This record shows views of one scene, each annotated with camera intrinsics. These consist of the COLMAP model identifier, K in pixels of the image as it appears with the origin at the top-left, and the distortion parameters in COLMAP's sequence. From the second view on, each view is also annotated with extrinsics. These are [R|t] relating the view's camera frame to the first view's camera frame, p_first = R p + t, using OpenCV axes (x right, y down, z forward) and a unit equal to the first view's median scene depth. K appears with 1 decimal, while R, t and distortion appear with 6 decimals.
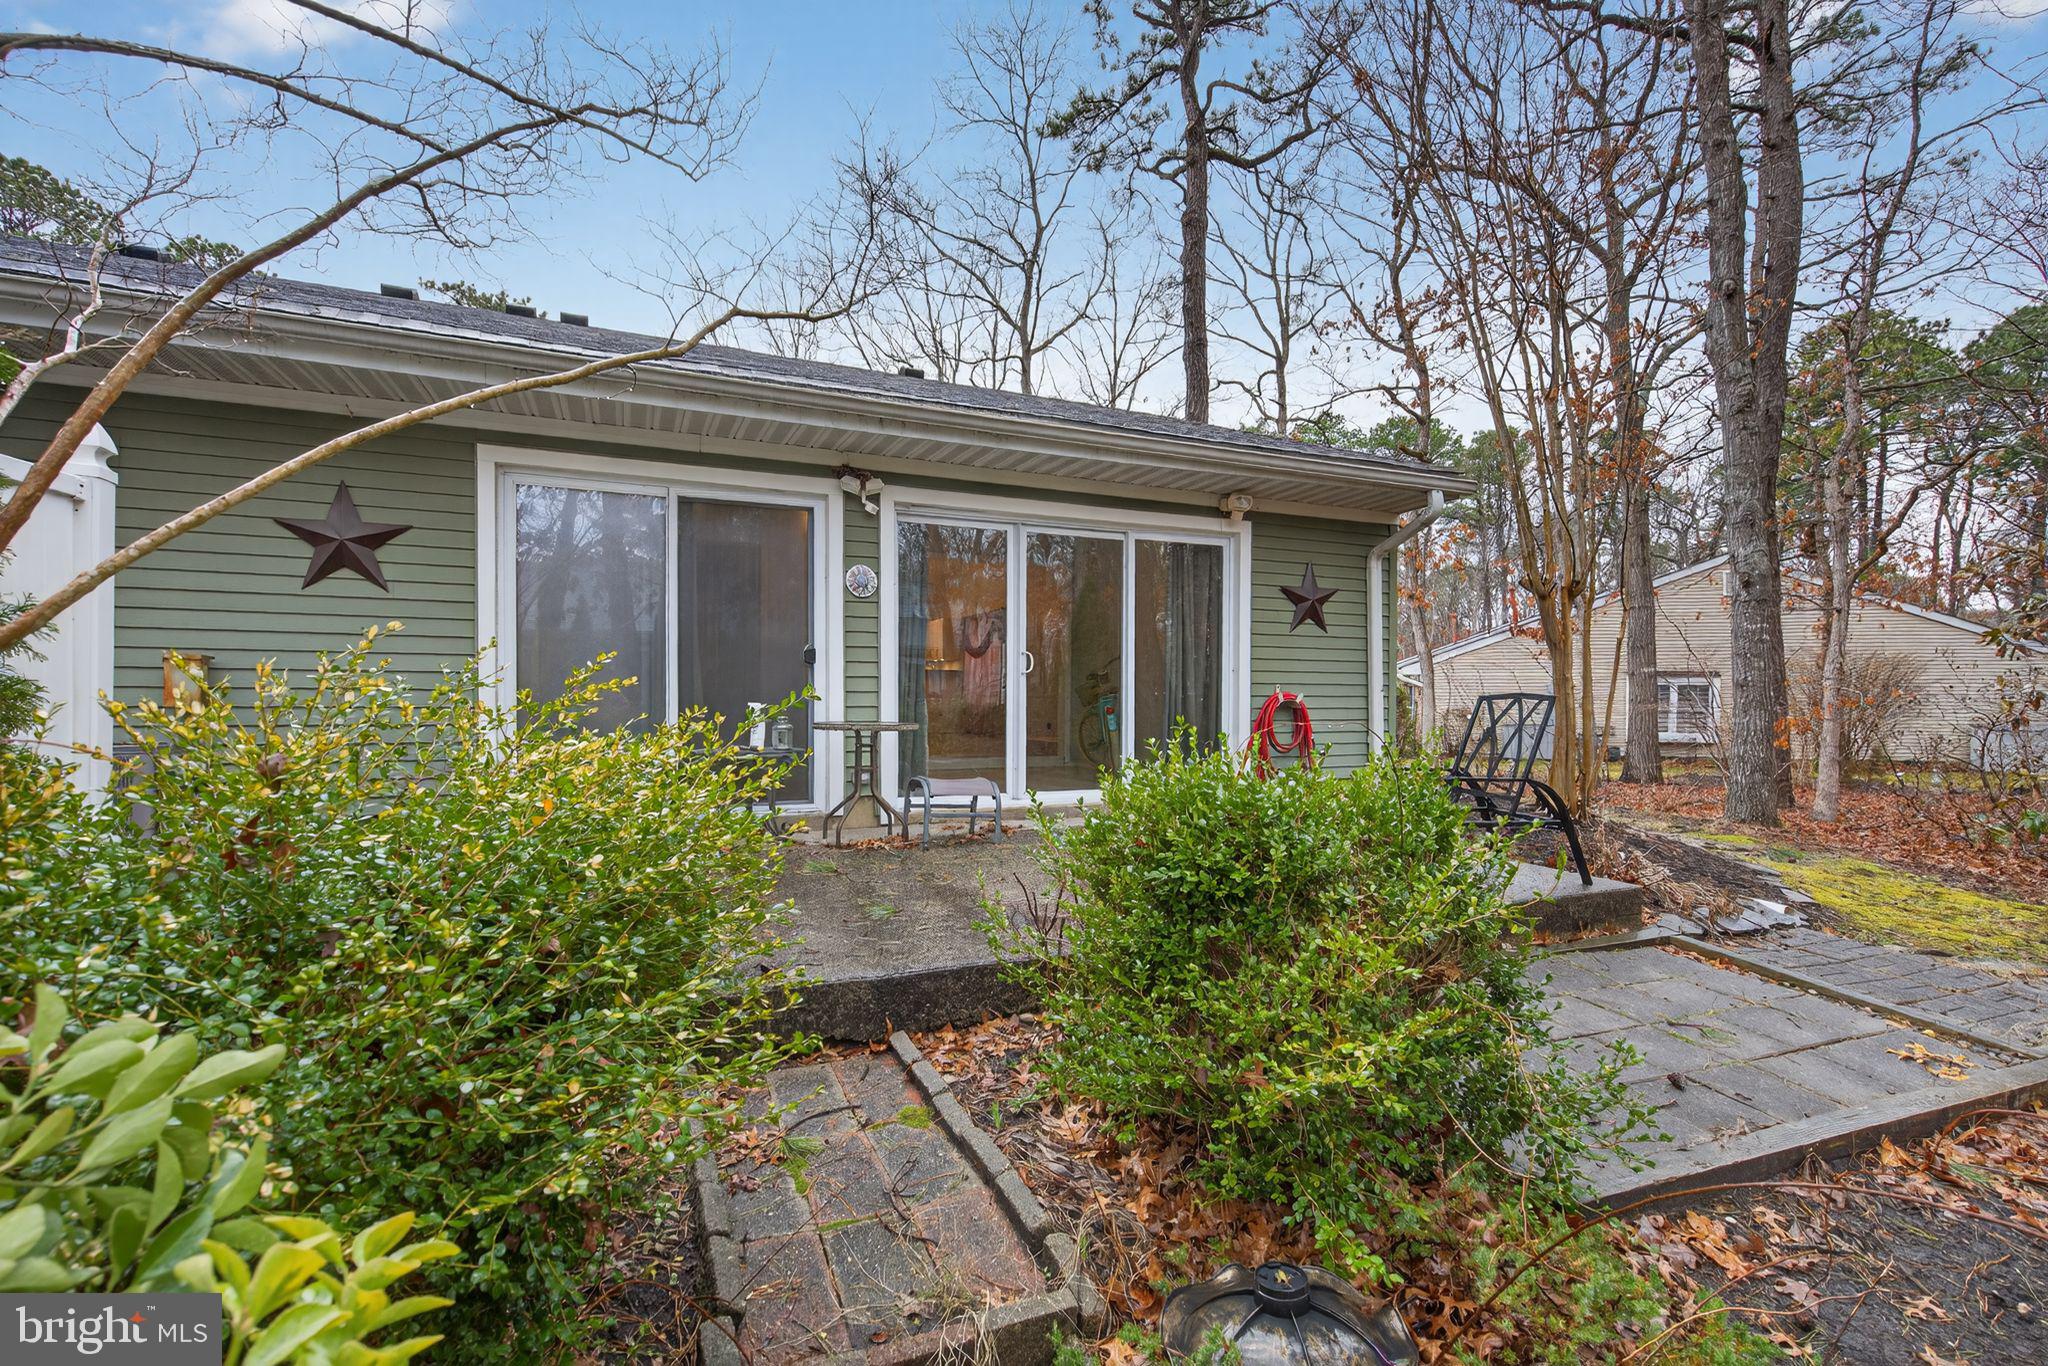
lens RADIAL K [[905.7, 0, 1030.5], [0, 905.7, 686.1], [0, 0, 1]] dist [-0.001837, 0.000004]
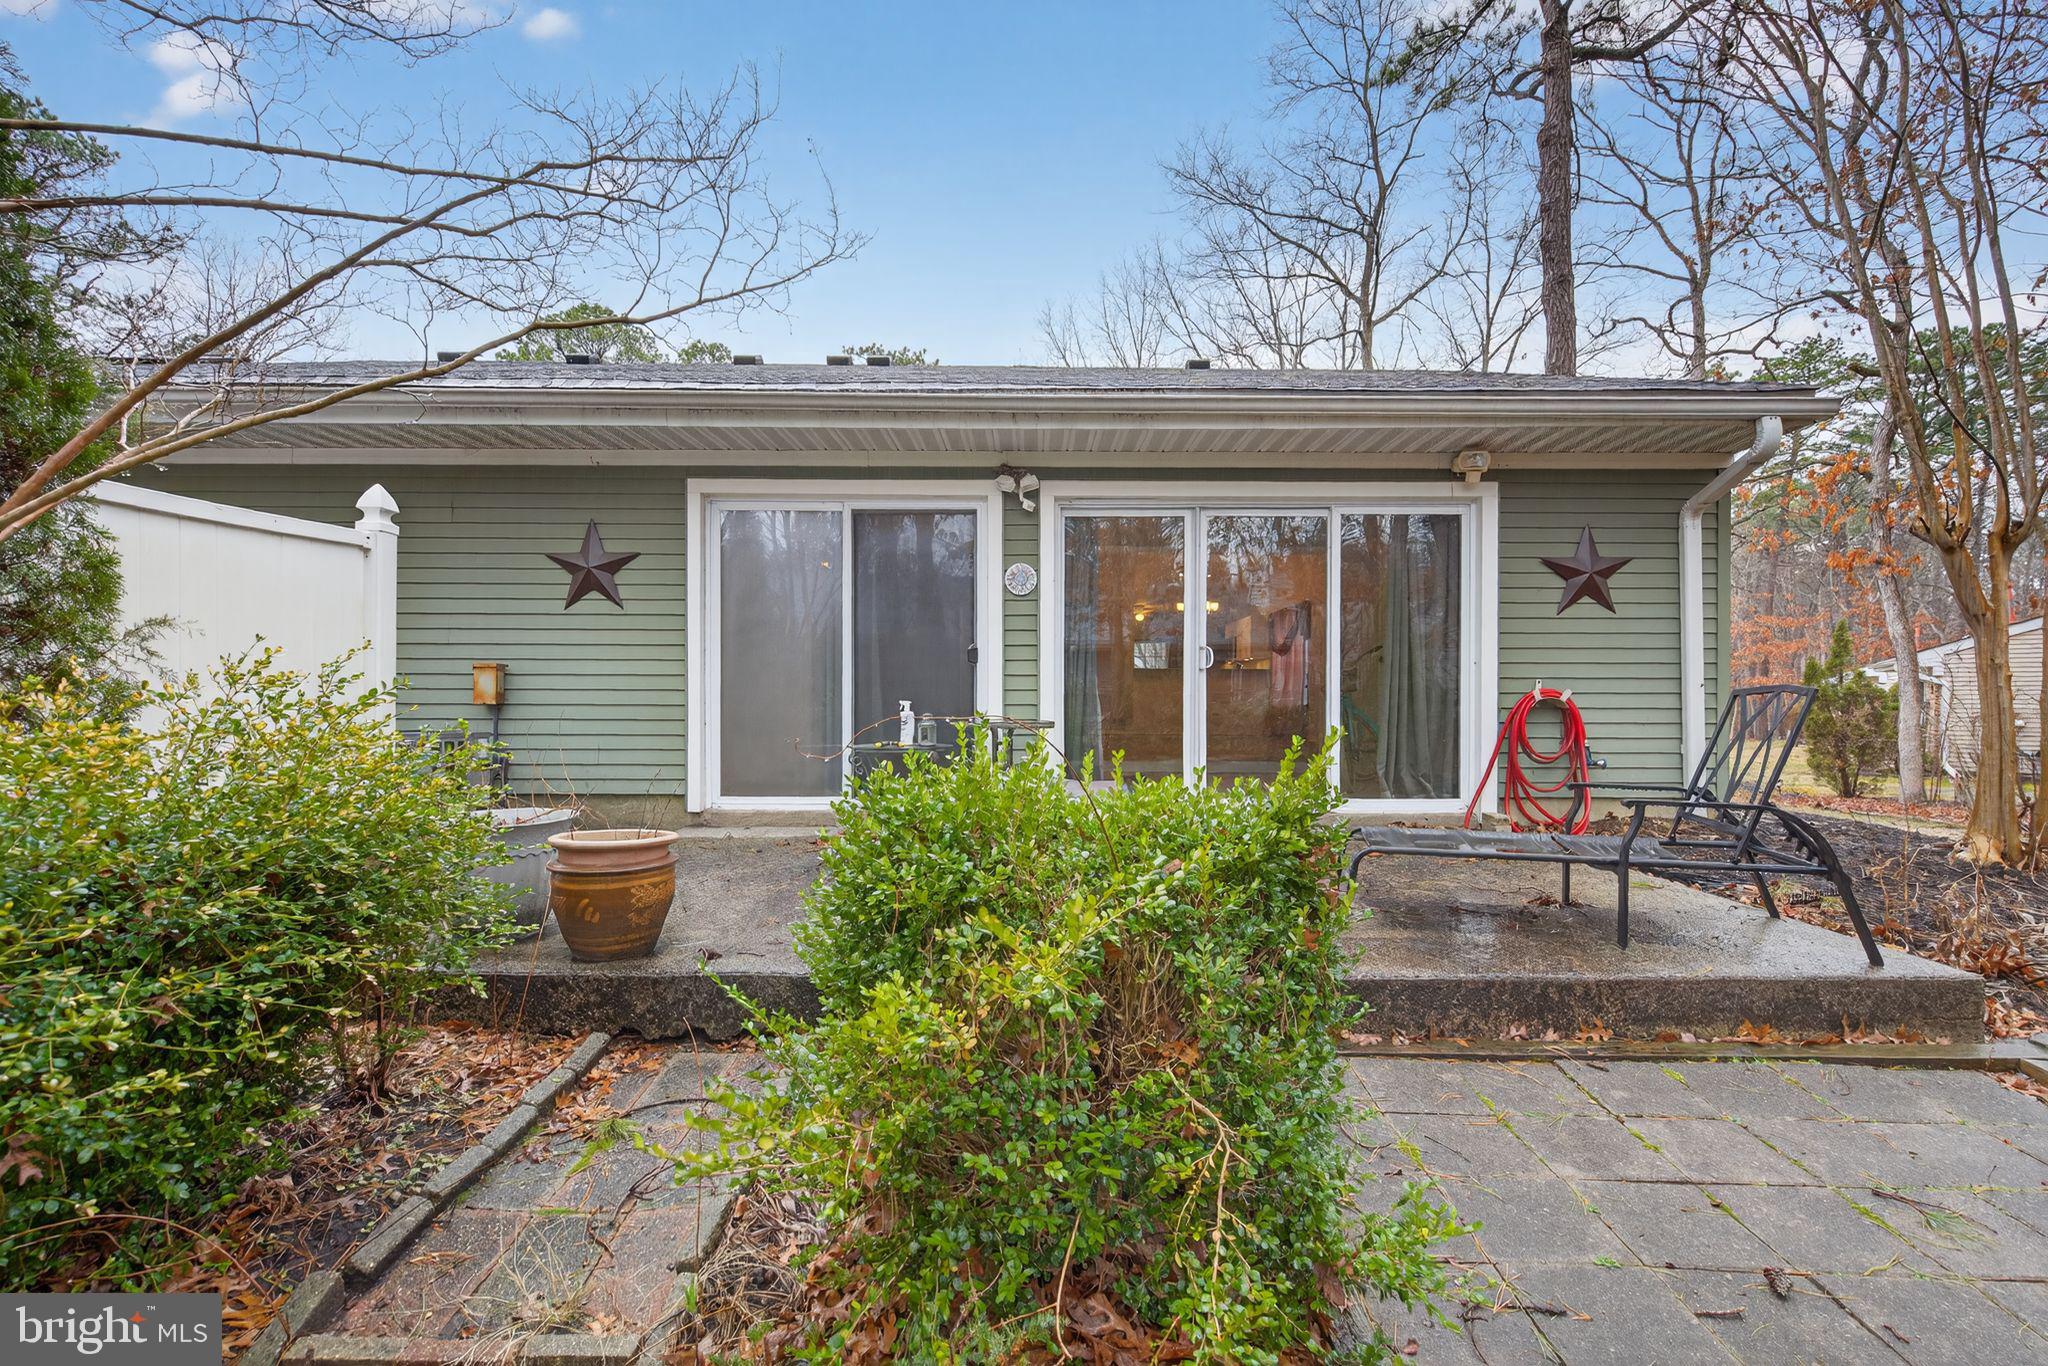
lens RADIAL K [[905.7, 0, 1014.9], [0, 905.7, 684.6], [0, 0, 1]] dist [-0.001837, 0.000004]
pose [[0.919337, -0.008594, -0.393378, 0.161456], [0.007199, 0.999961, -0.005021, 0.004075], [0.393406, 0.001784, 0.919363, 0.066834]]
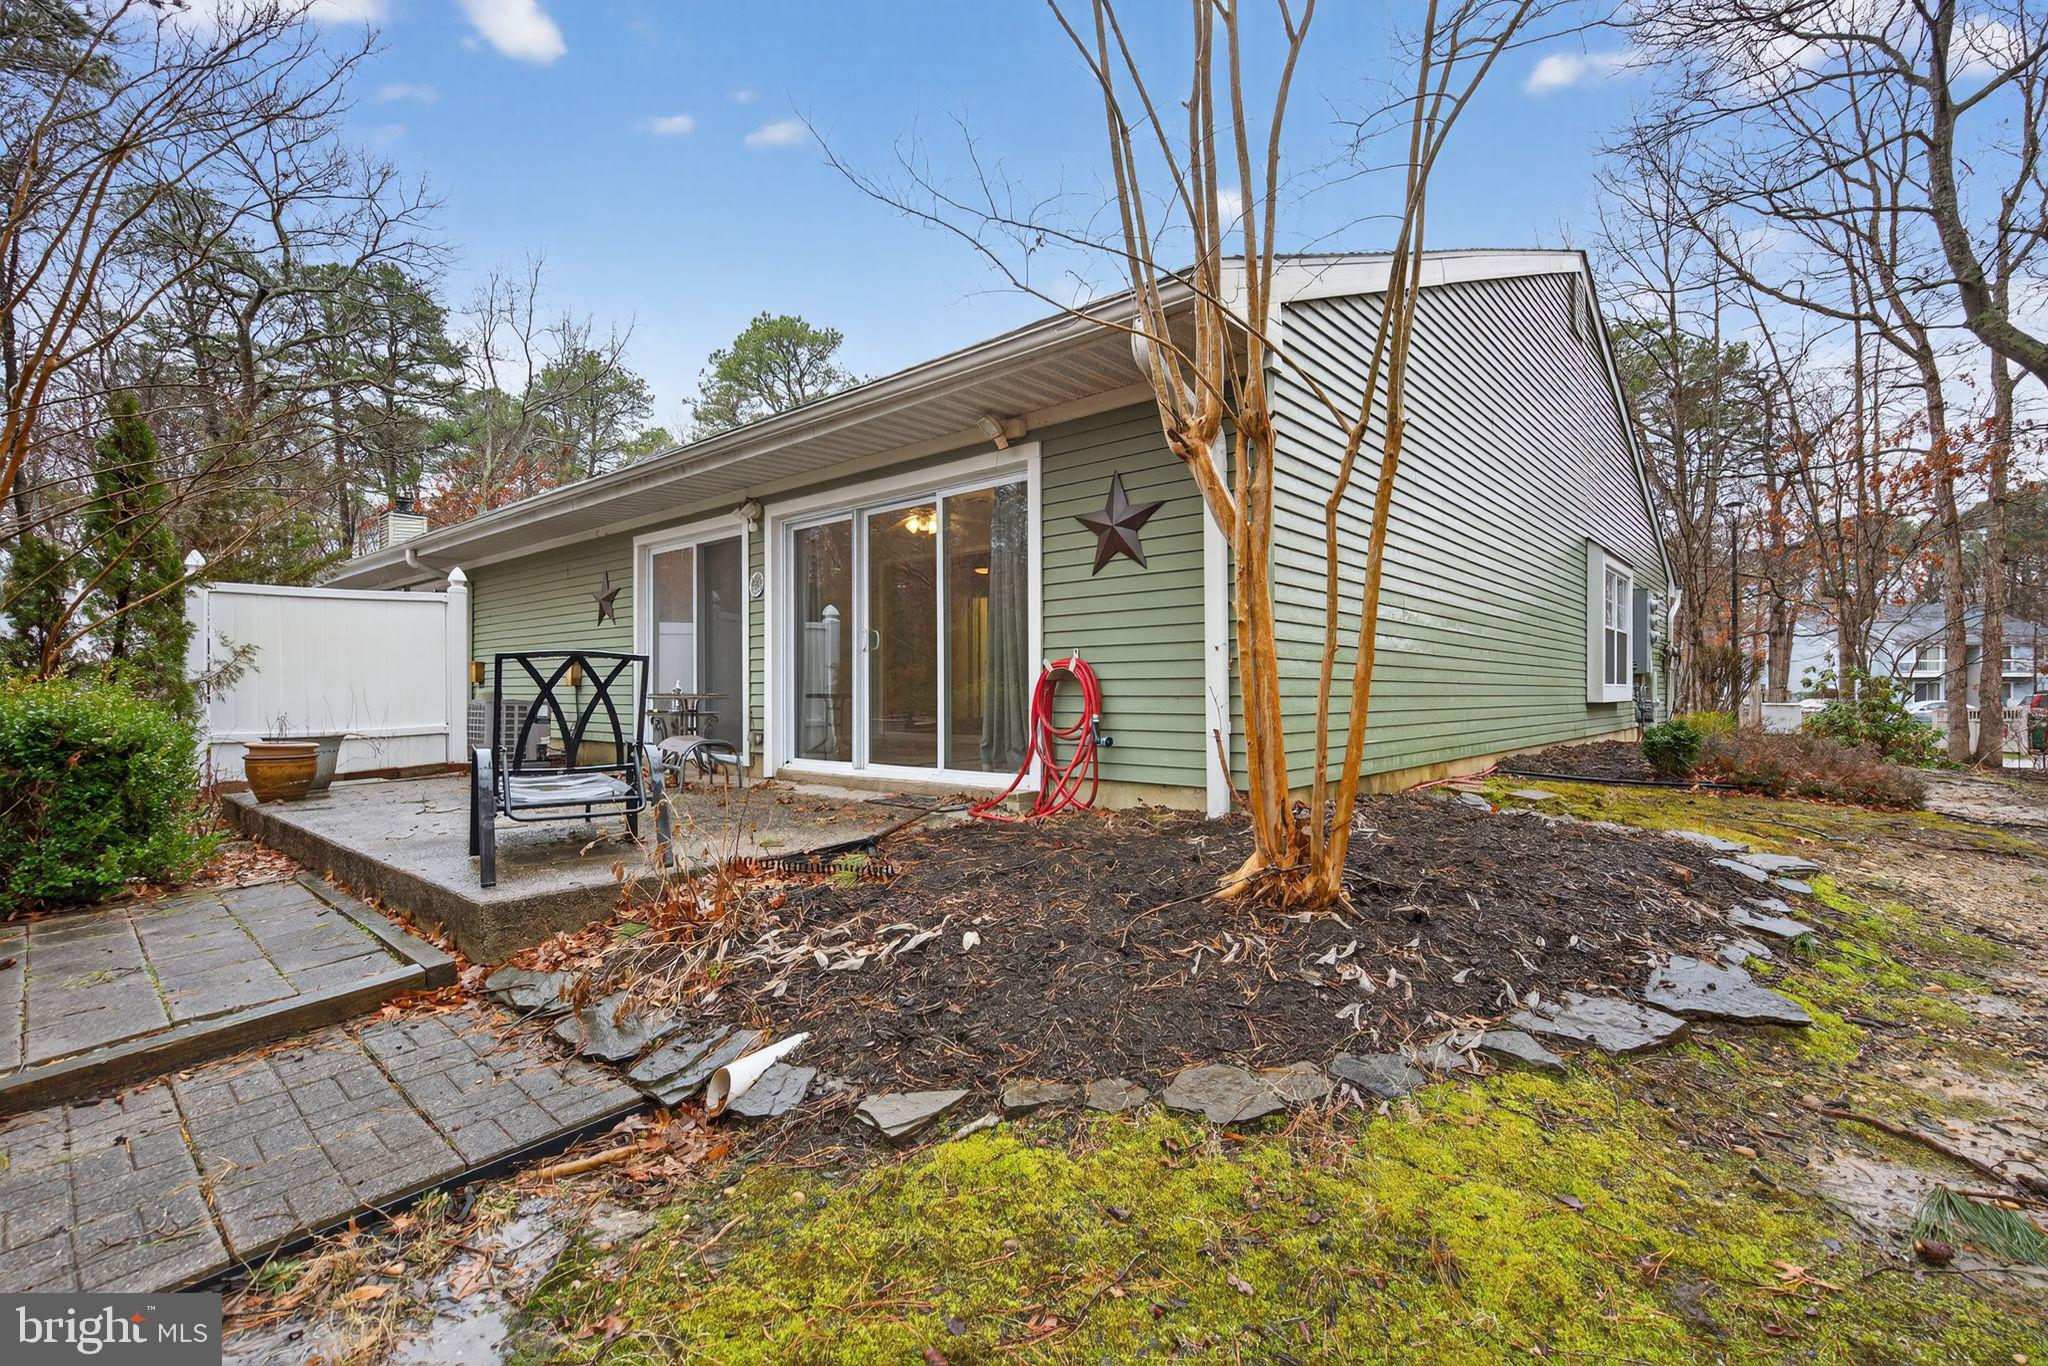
lens RADIAL K [[905.7, 0, 1019.9], [0, 905.7, 698.5], [0, 0, 1]] dist [-0.001837, 0.000004]
pose [[0.426914, -0.003700, -0.904285, 0.922378], [0.006142, 0.999980, -0.001192, 0.039422], [0.904271, -0.005045, 0.426929, 0.642549]]
